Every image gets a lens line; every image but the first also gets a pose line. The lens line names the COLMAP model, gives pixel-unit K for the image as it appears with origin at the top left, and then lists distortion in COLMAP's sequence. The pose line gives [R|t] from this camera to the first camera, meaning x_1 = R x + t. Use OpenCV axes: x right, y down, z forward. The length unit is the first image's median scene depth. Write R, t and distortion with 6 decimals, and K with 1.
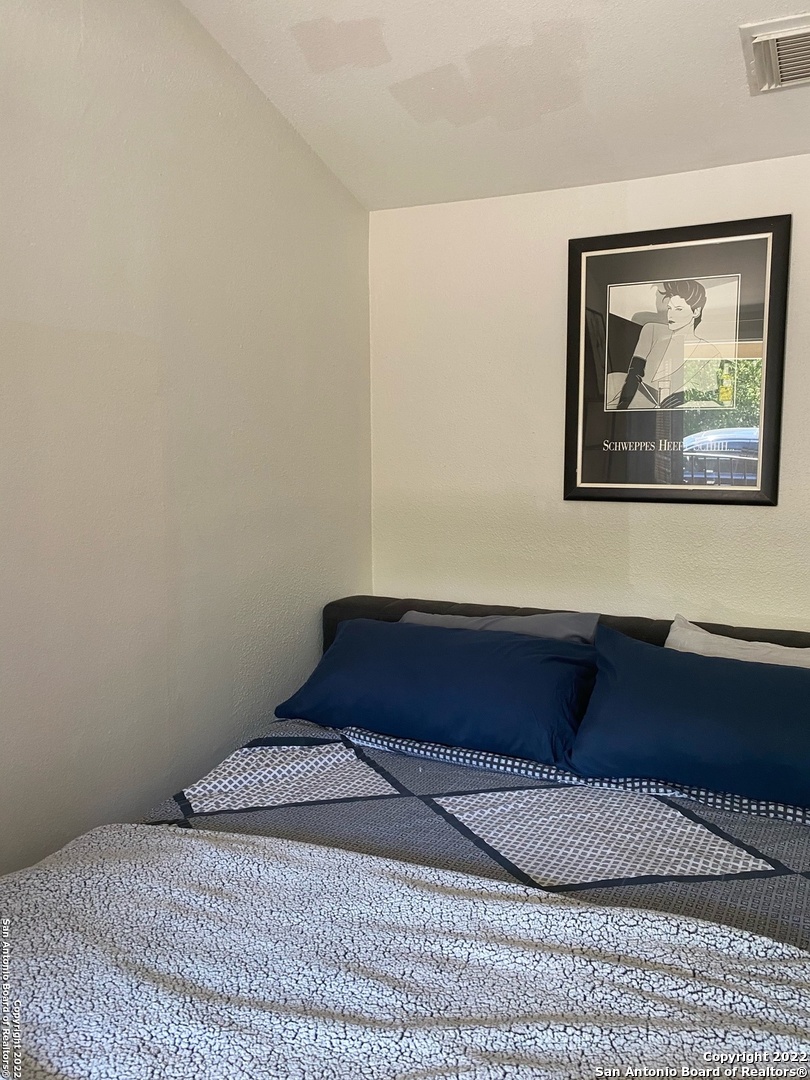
lens RADIAL K [[831.3, 0, 404.7], [0, 831.3, 540.6], [0, 0, 1]] dist [0.026729, -0.036897]
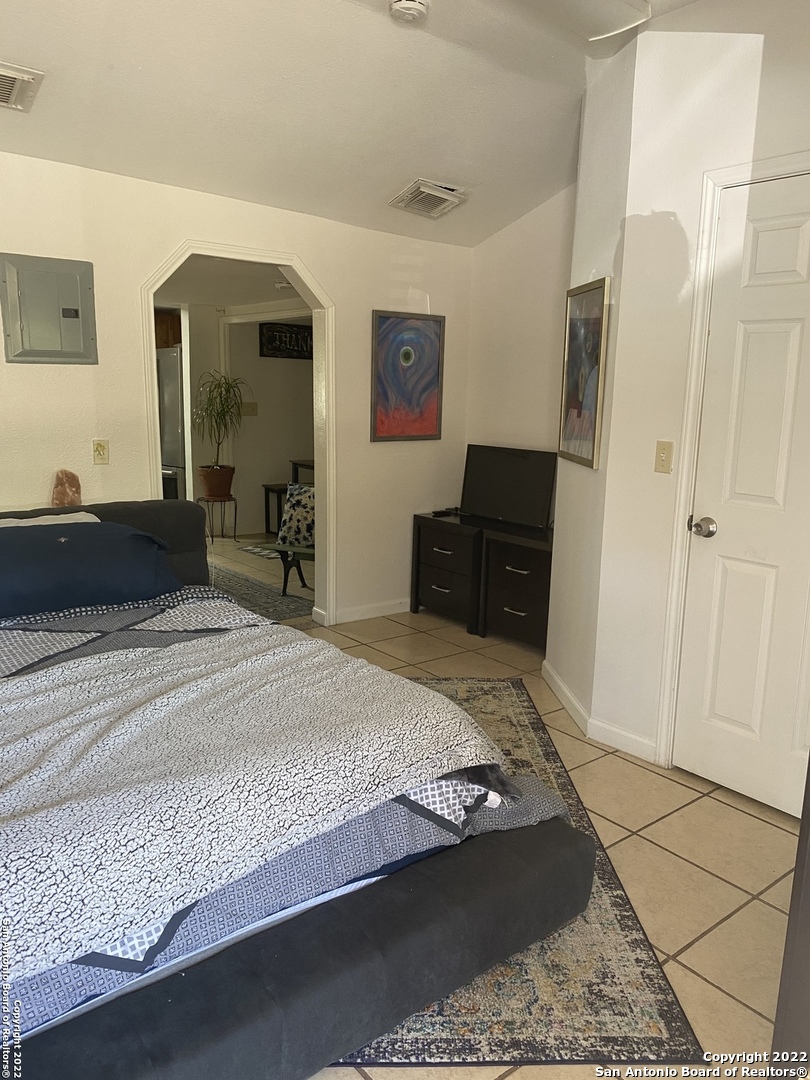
lens RADIAL K [[831.3, 0, 405.4], [0, 831.3, 540.9], [0, 0, 1]] dist [0.026729, -0.036897]
pose [[0.417063, -0.157495, 0.895128, -0.768658], [0.078844, 0.987428, 0.137000, 0.026894], [-0.905451, 0.013438, 0.424238, -0.264568]]
